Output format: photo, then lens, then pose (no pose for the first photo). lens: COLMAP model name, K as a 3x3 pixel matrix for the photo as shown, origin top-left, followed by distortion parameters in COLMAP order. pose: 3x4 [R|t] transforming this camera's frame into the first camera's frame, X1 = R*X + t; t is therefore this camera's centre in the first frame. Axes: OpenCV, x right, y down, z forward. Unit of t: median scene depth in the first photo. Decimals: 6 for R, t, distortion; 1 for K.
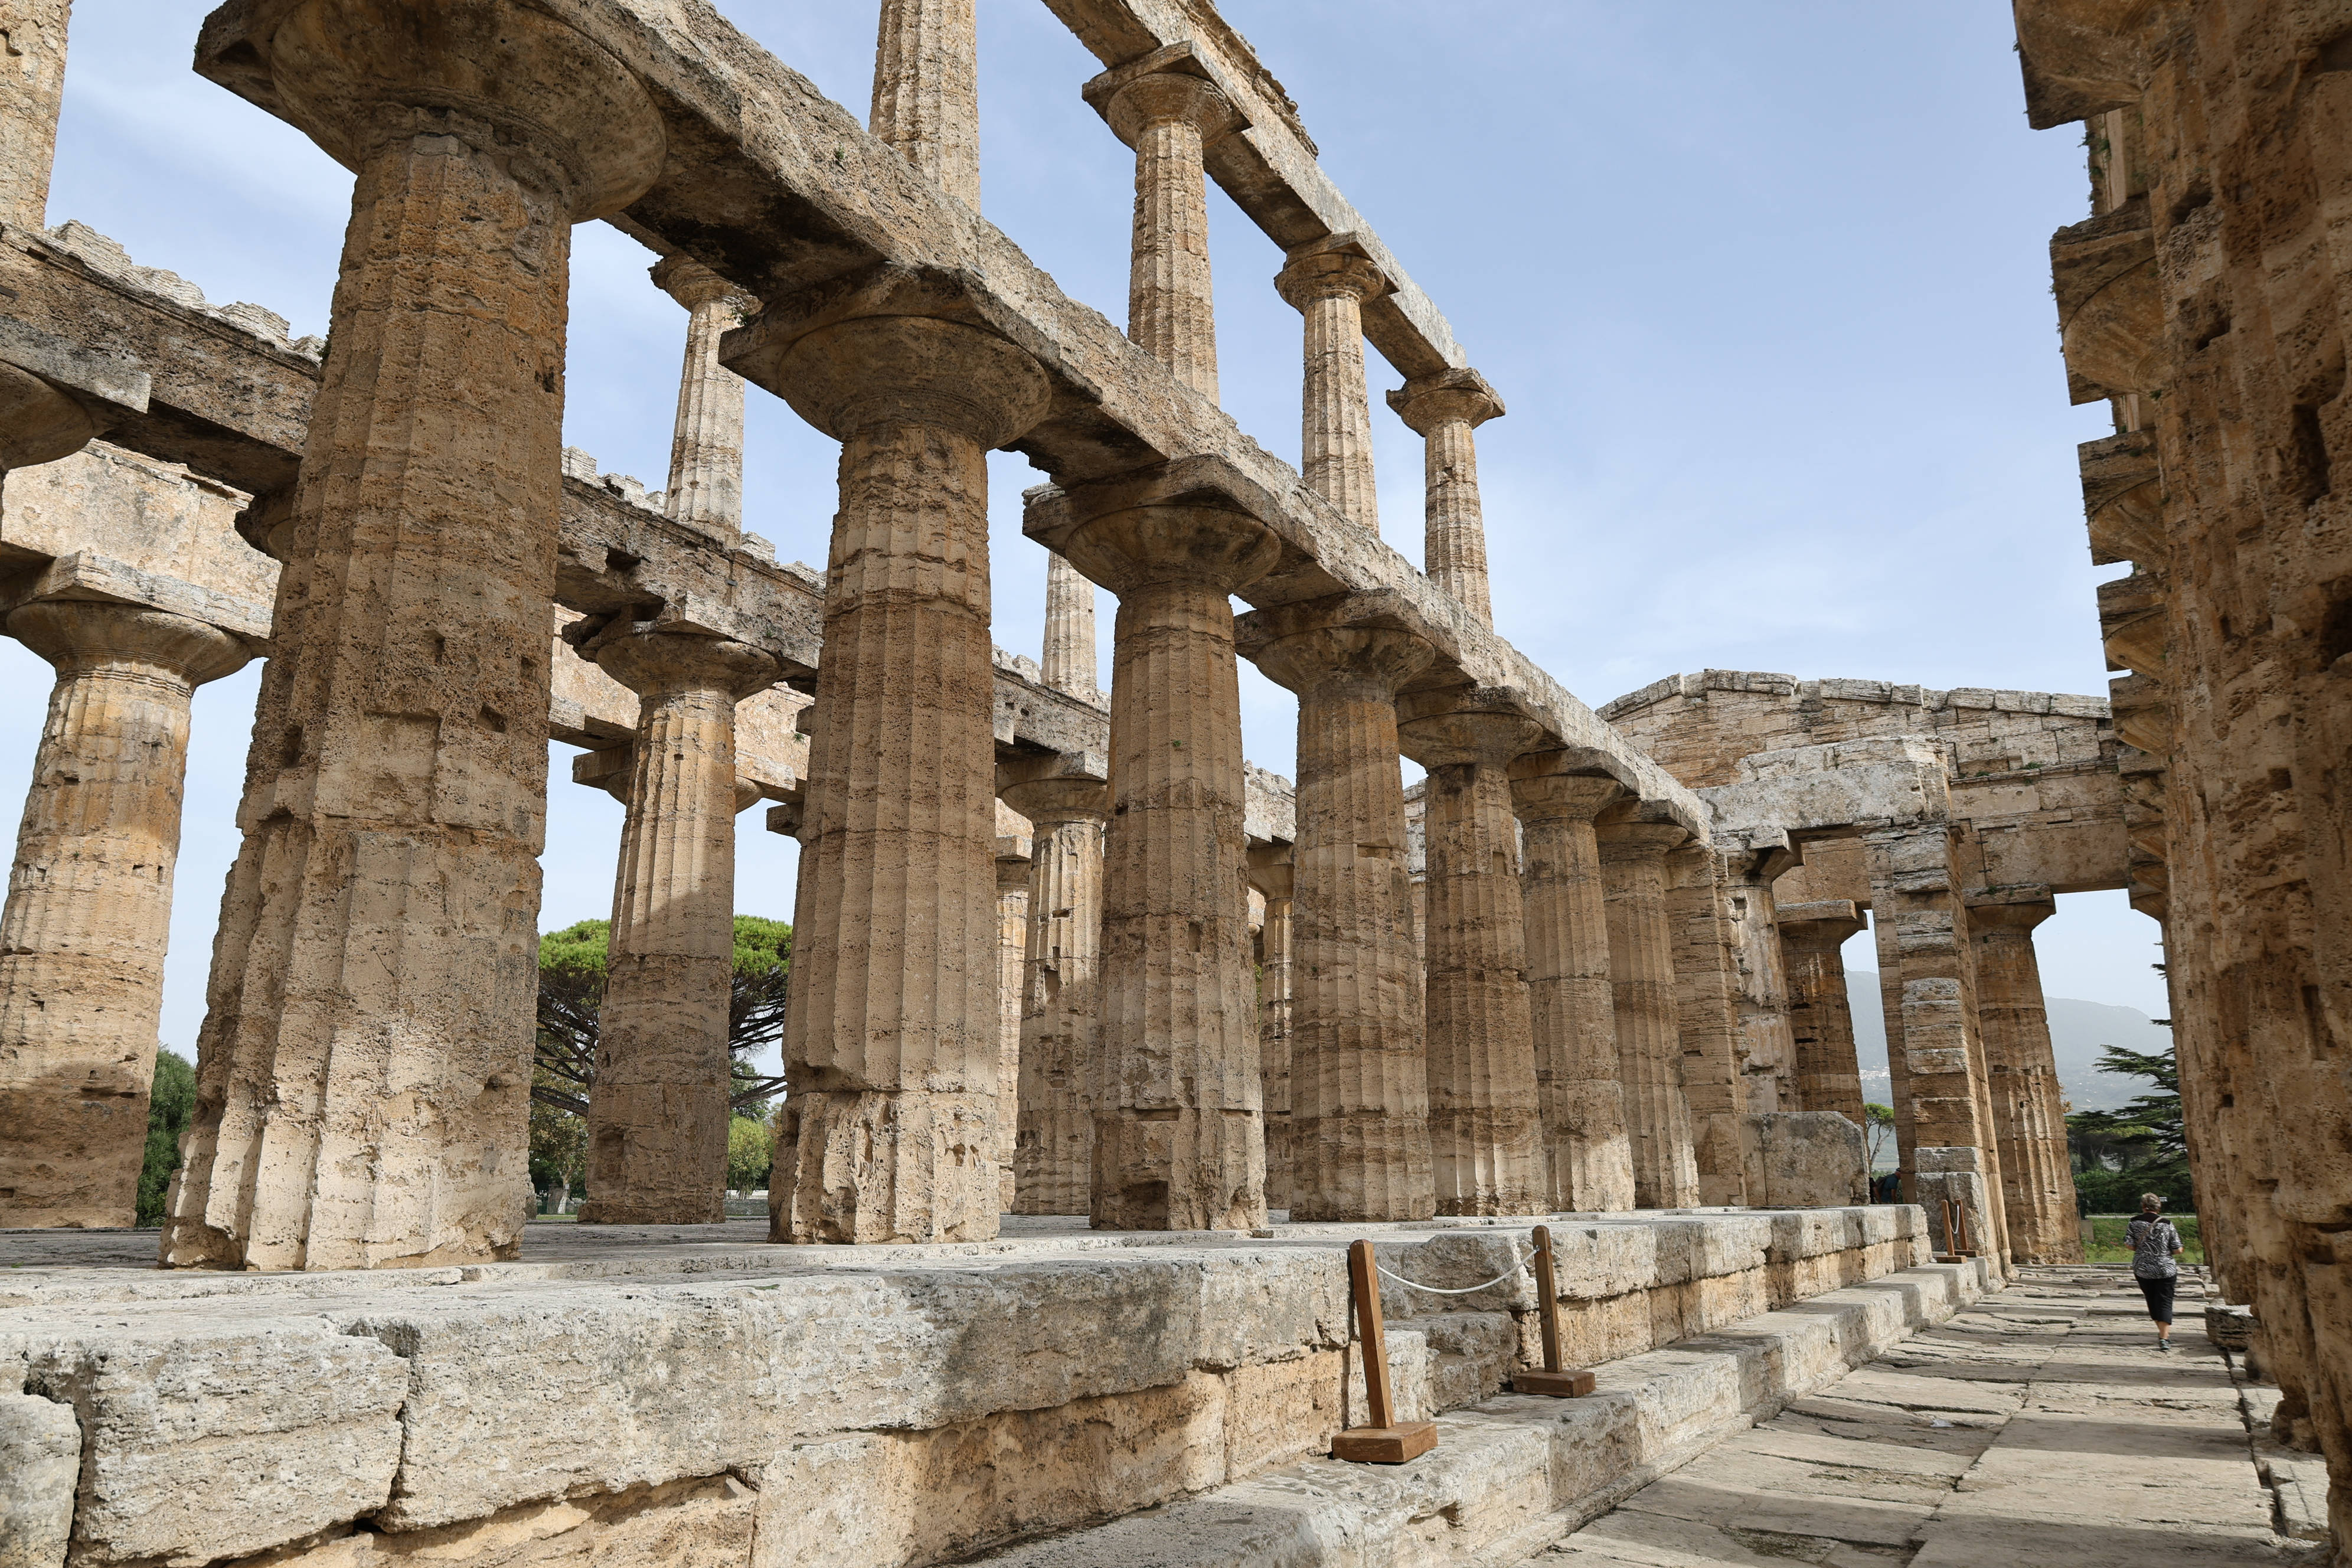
lens RADIAL K [[1627.1, 0, 1174.1], [0, 1627.1, 740.3], [0, 0, 1]] dist [-0.030191, 0.007172]
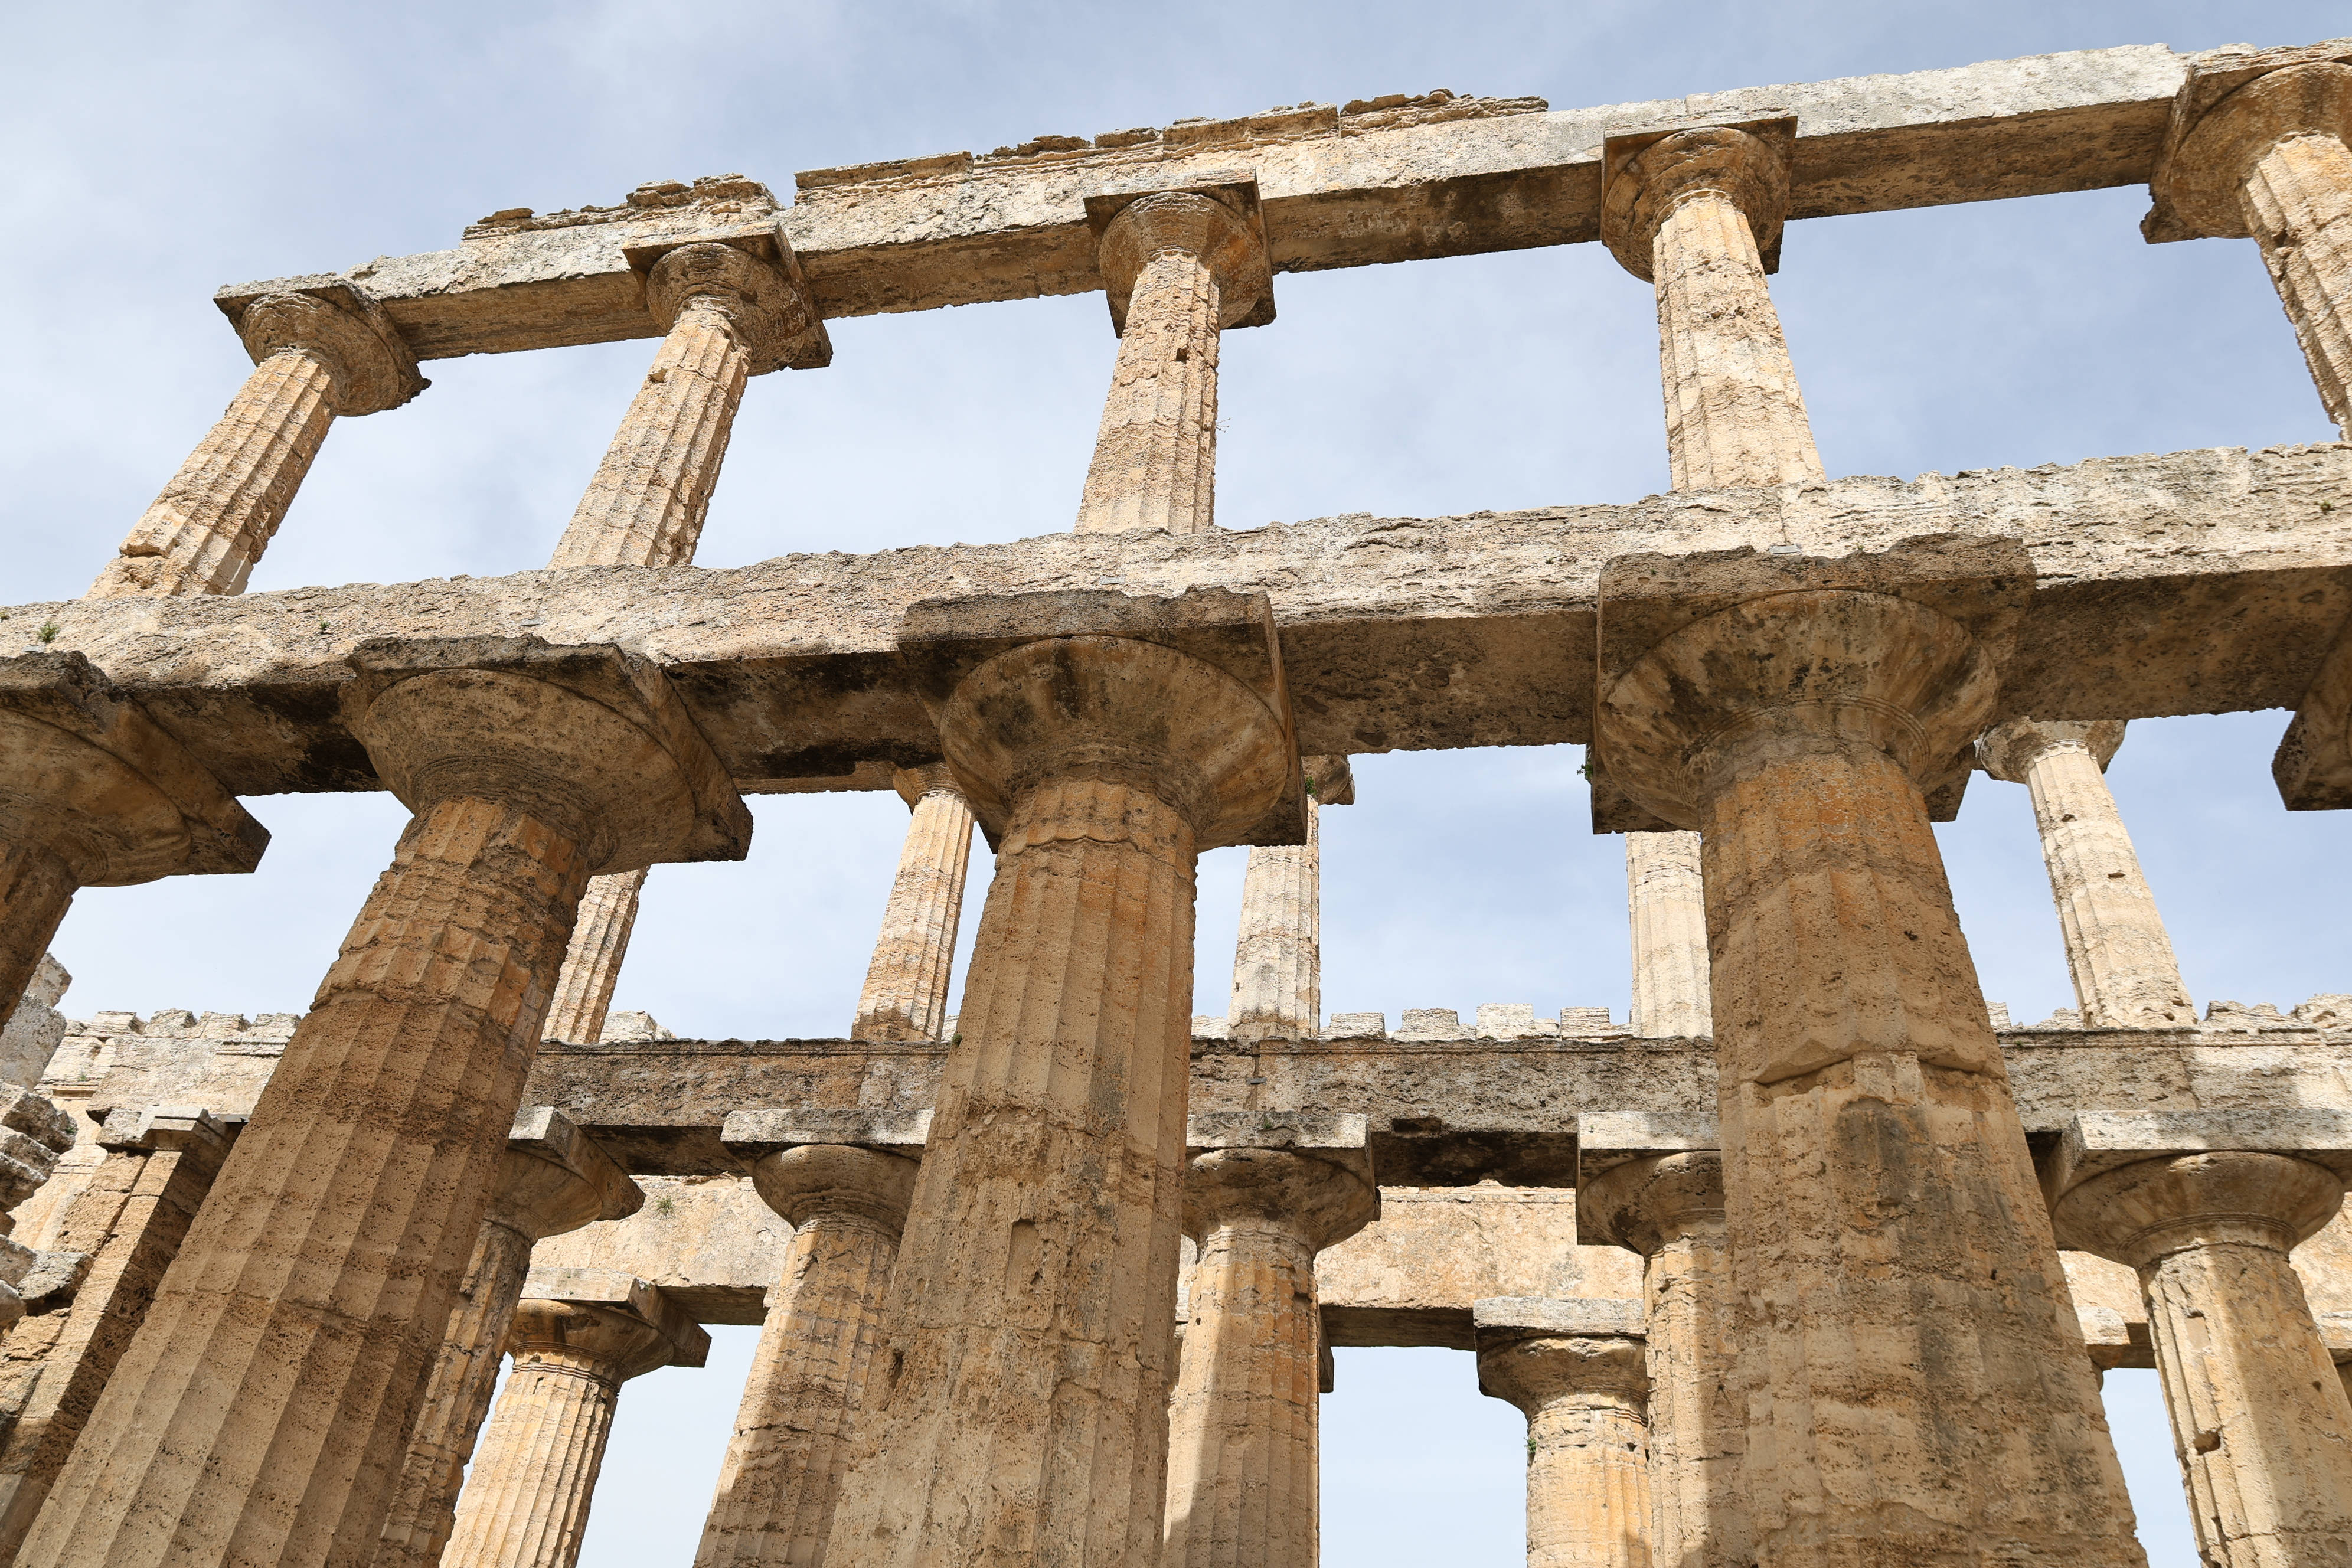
lens RADIAL K [[1627.1, 0, 1174.1], [0, 1627.1, 740.3], [0, 0, 1]] dist [-0.030191, 0.007172]
pose [[0.328600, -0.552662, -0.765890, 0.408905], [0.153167, 0.831369, -0.534196, 0.180496], [0.931967, 0.058228, 0.357837, 0.669313]]
